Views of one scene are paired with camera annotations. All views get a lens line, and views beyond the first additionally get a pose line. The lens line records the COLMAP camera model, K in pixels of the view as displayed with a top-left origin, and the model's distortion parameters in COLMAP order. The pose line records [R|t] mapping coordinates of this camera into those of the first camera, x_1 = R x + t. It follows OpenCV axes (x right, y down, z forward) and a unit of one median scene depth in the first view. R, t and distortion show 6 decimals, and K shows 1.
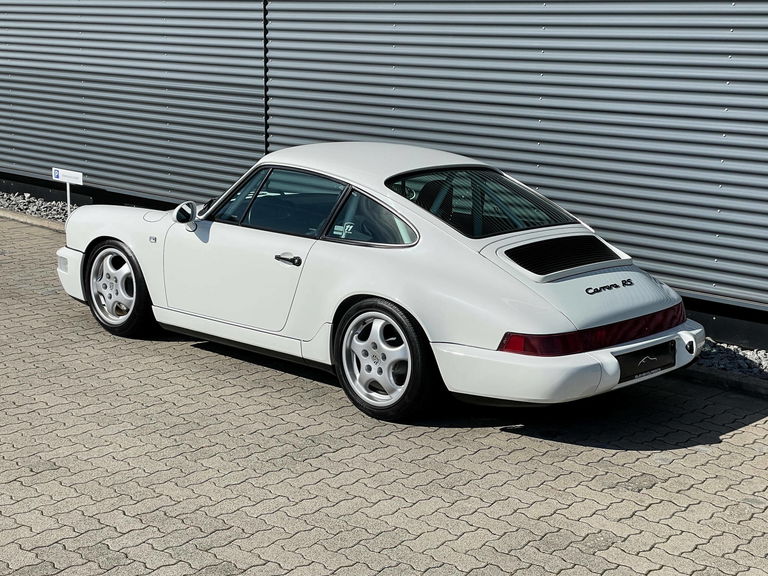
lens RADIAL K [[1198.8, 0, 381.7], [0, 1198.8, 292.4], [0, 0, 1]] dist [0.088015, 0.000000]
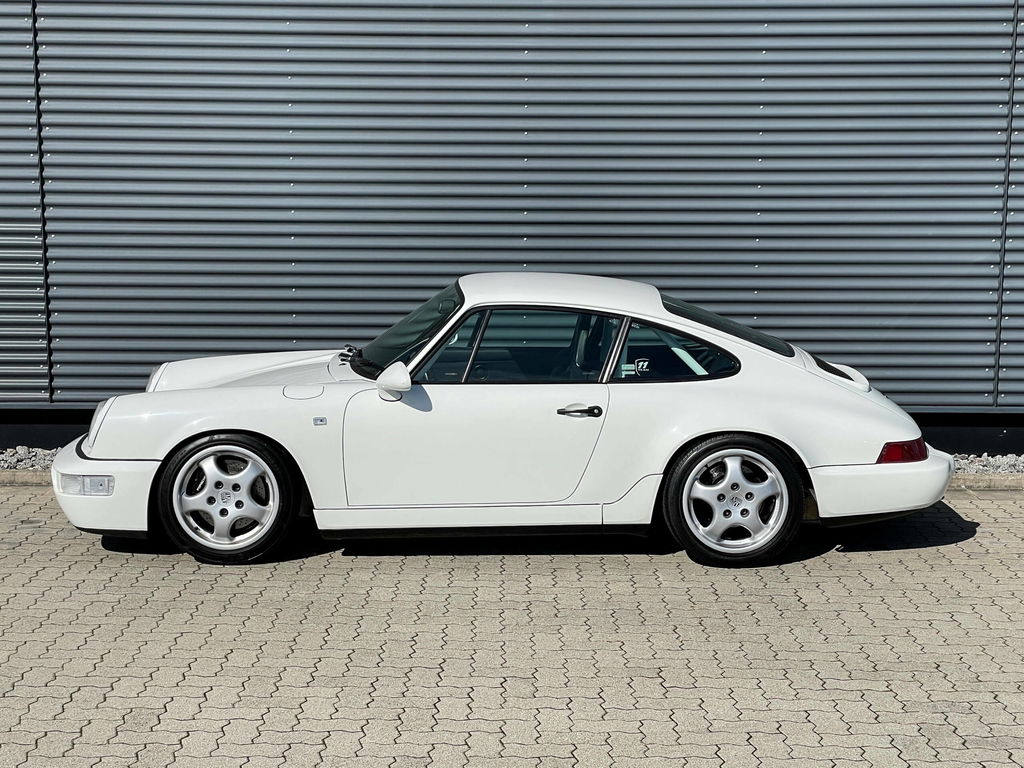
lens RADIAL K [[1598.4, 0, 502.0], [0, 1598.4, 405.7], [0, 0, 1]] dist [0.088015, 0.000000]
pose [[0.740012, -0.127552, 0.660388, -0.899316], [0.154524, 0.987832, 0.017642, -0.062458], [-0.654603, 0.088990, 0.750717, 0.198565]]
